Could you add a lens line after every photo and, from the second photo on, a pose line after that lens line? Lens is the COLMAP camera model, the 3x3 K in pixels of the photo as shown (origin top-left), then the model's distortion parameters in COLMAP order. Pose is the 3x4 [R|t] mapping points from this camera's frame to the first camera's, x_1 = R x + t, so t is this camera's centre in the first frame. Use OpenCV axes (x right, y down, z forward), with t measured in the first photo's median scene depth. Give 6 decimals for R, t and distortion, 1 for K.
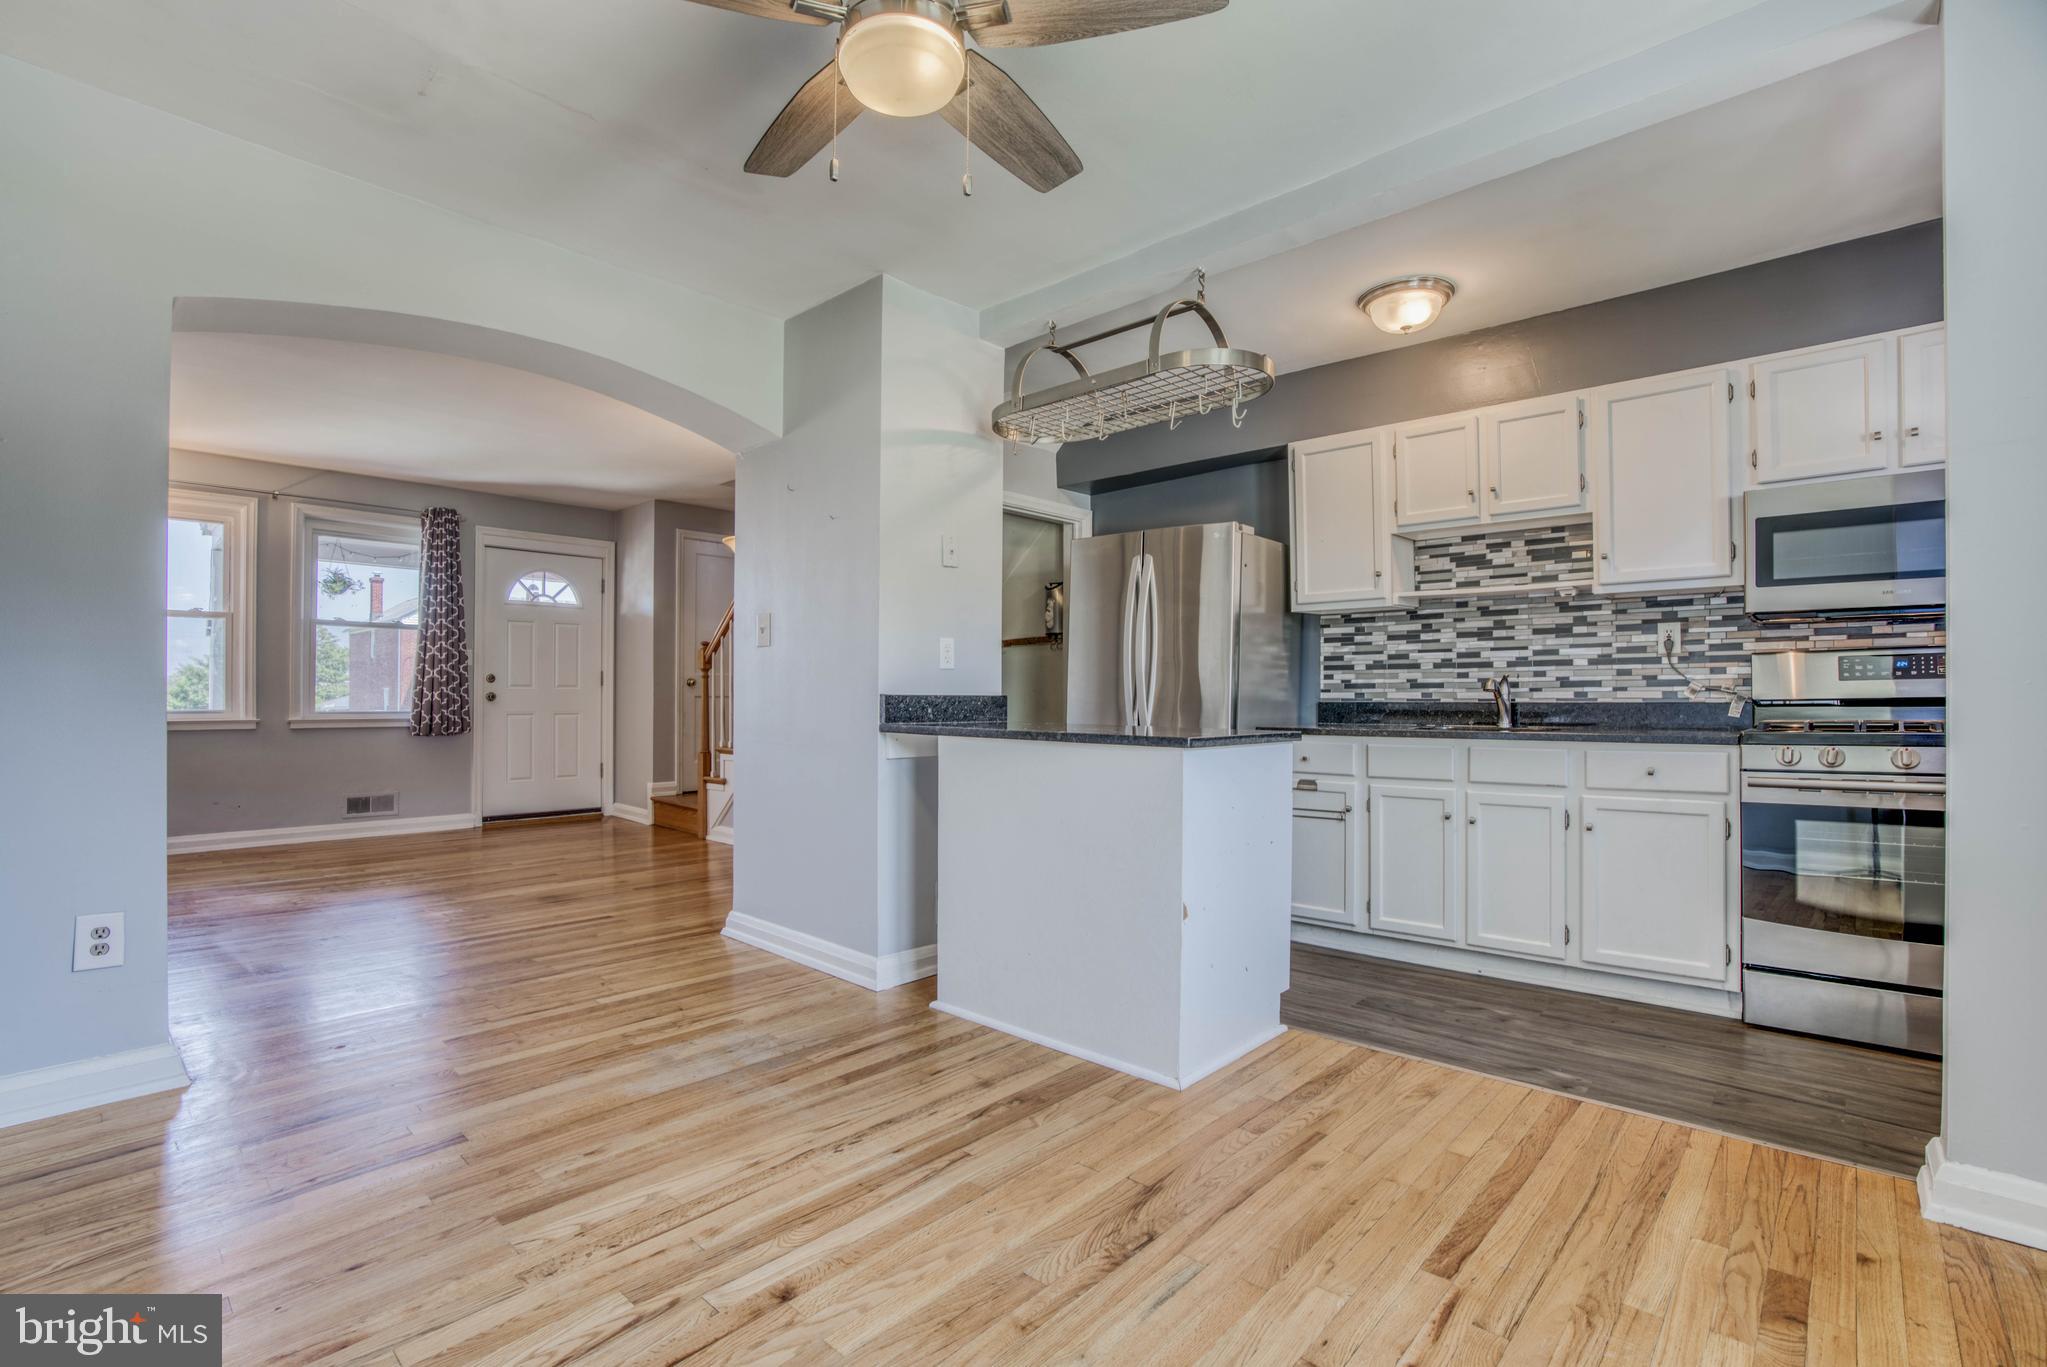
lens RADIAL K [[936.0, 0, 1008.9], [0, 936.0, 692.9], [0, 0, 1]] dist [-0.071200, 0.030758]
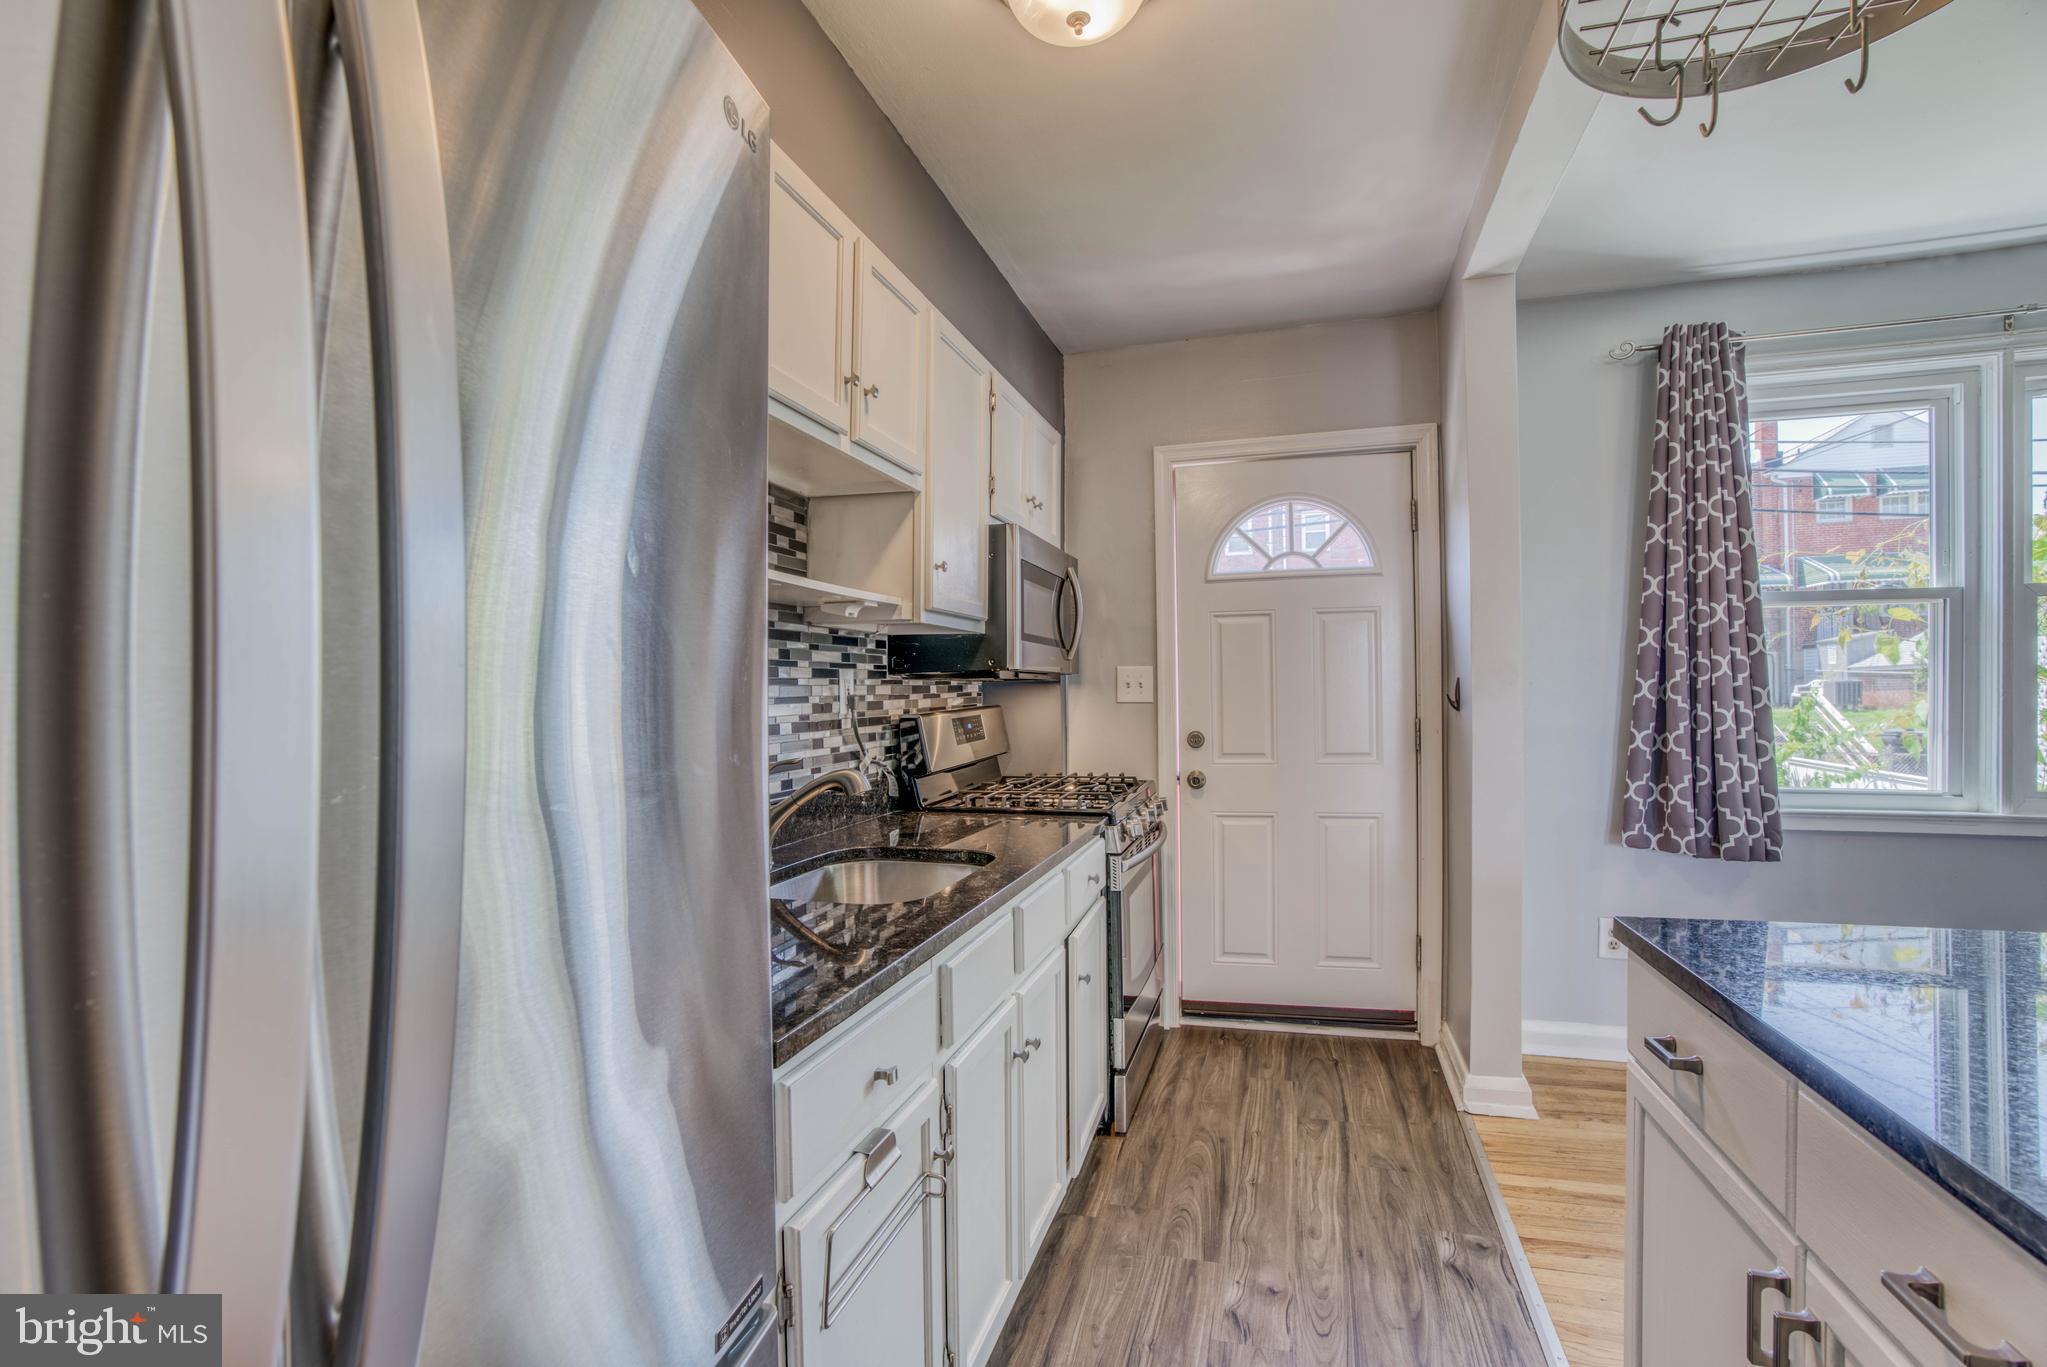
lens RADIAL K [[936.0, 0, 1008.9], [0, 936.0, 692.9], [0, 0, 1]] dist [-0.071200, 0.030758]
pose [[-0.440425, 0.003286, 0.897783, 0.017789], [0.006774, 0.999977, -0.000337, -0.031496], [-0.897764, 0.005933, -0.440437, 0.645978]]
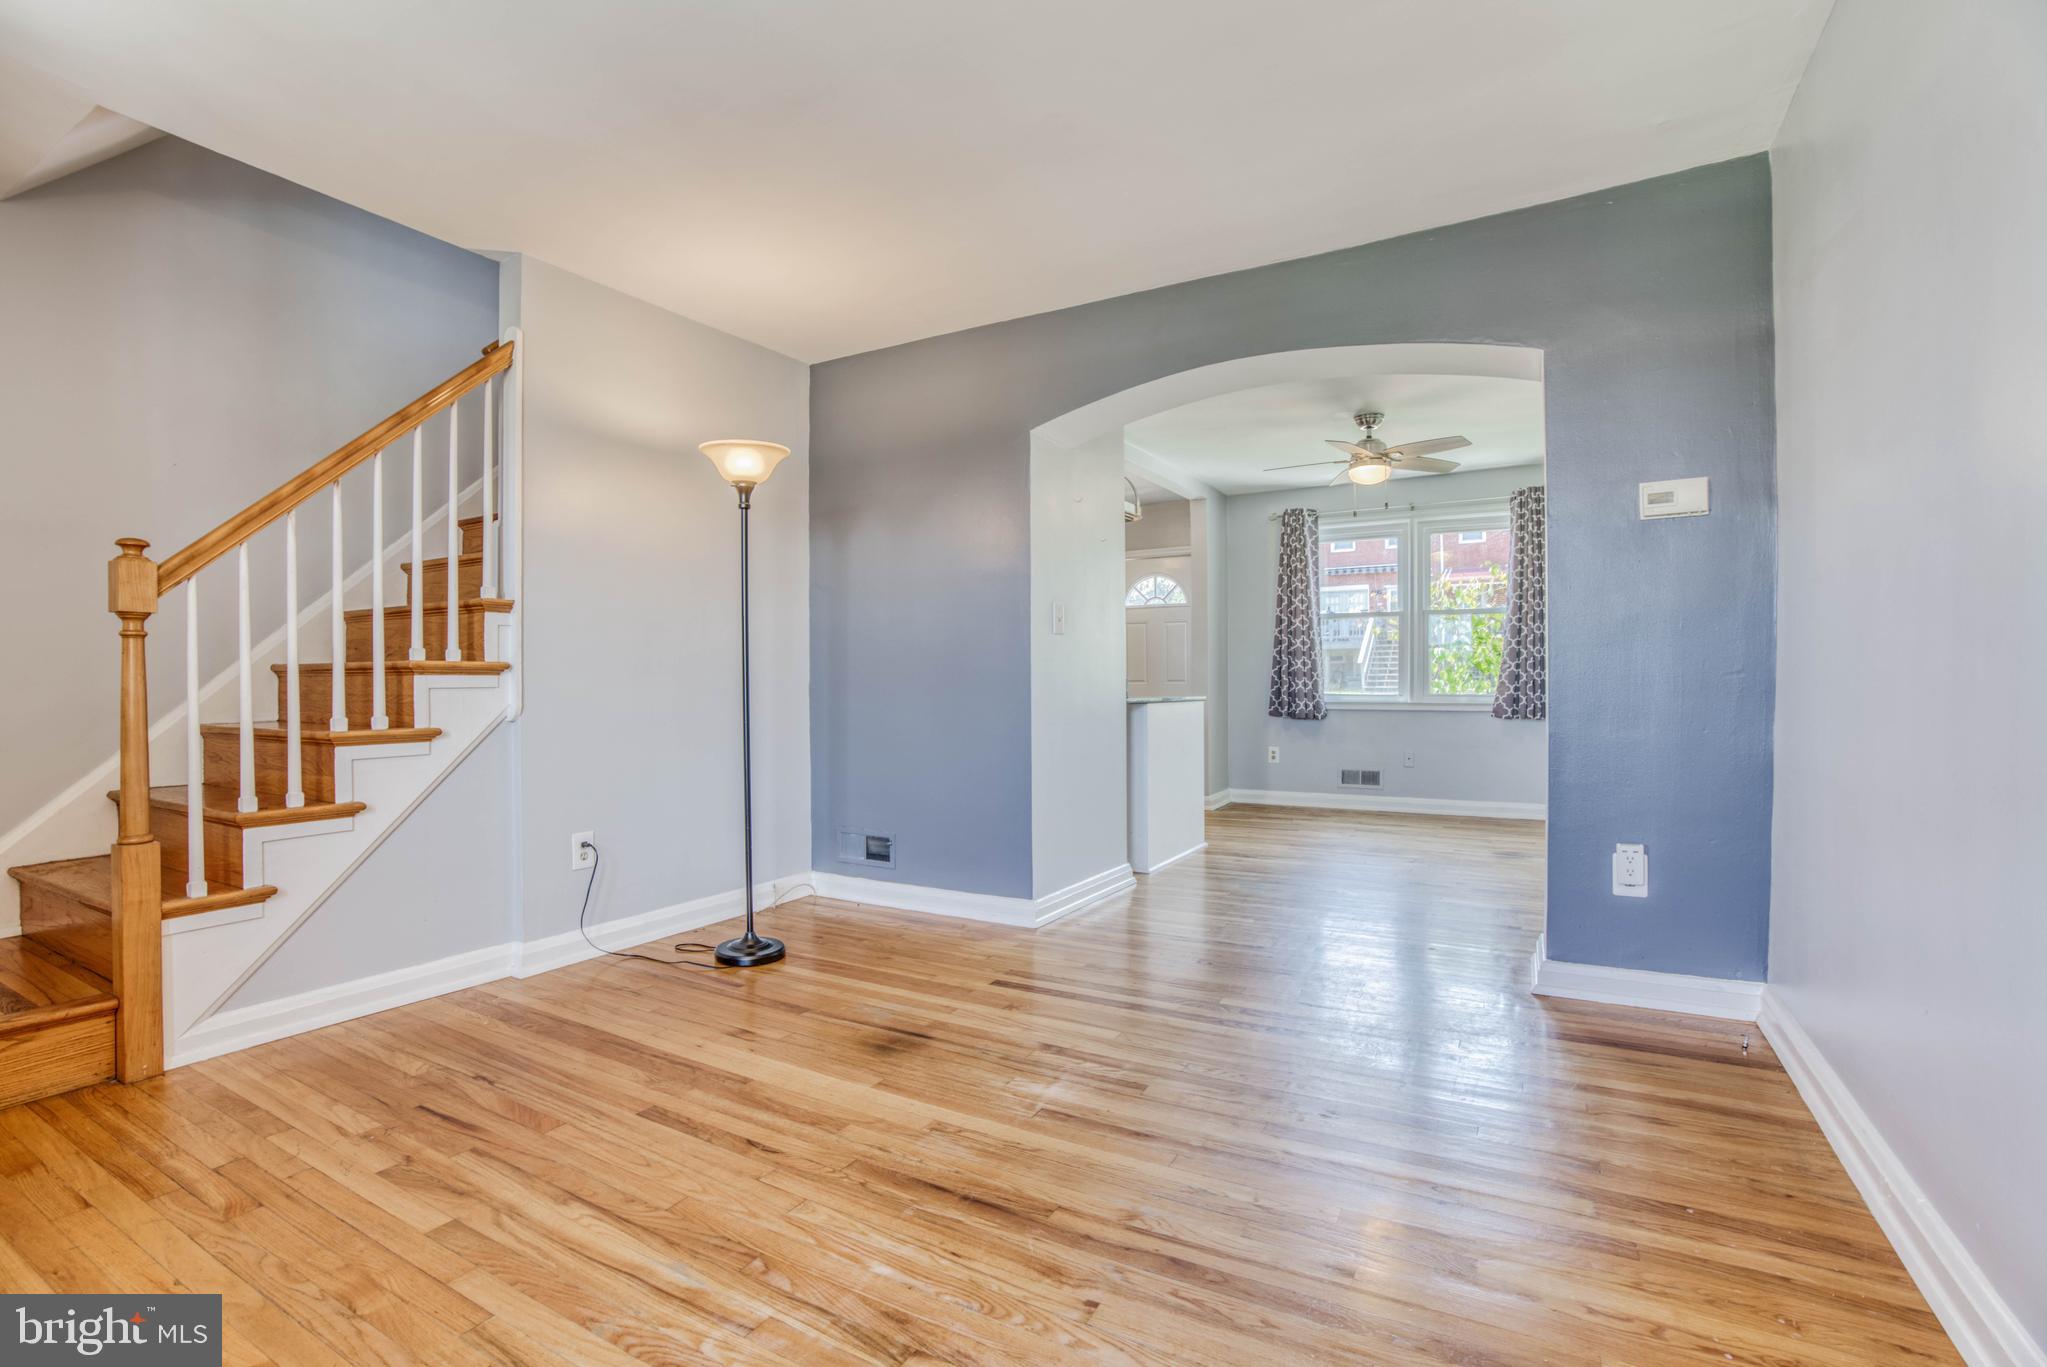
lens RADIAL K [[936.0, 0, 1008.9], [0, 936.0, 692.9], [0, 0, 1]] dist [-0.071200, 0.030758]
pose [[-0.221050, -0.012820, 0.975178, -0.746394], [0.001844, 0.999906, 0.013563, 0.001104], [-0.975261, 0.004797, -0.221006, 0.743119]]
